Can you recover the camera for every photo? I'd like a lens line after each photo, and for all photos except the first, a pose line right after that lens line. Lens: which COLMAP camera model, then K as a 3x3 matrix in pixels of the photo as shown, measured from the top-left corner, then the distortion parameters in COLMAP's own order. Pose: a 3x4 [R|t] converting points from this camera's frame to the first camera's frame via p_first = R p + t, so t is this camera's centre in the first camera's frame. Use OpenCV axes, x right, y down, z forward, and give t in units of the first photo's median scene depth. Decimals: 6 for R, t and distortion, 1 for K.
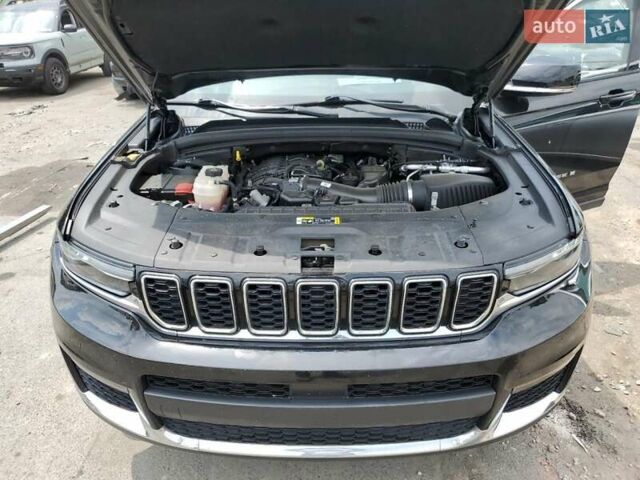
lens RADIAL K [[496.0, 0, 316.2], [0, 496.0, 243.1], [0, 0, 1]] dist [-0.017620, 0.032976]
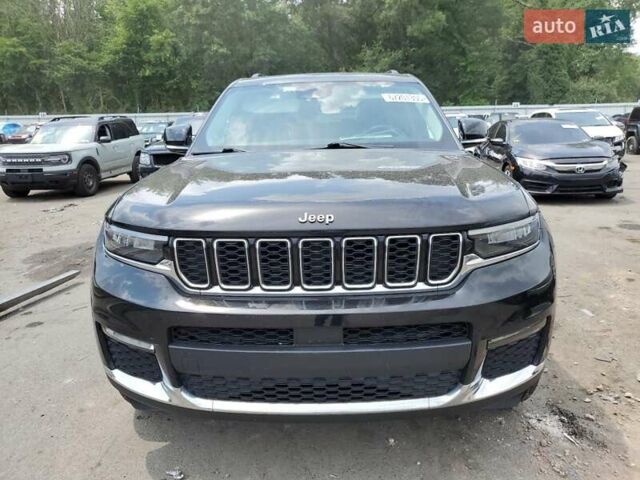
lens RADIAL K [[496.0, 0, 323.5], [0, 496.0, 238.6], [0, 0, 1]] dist [-0.017620, 0.032976]
pose [[0.999886, -0.009512, -0.011729, 0.023248], [0.006562, 0.973206, -0.229840, 0.236759], [0.013601, 0.229737, 0.973158, -0.137109]]
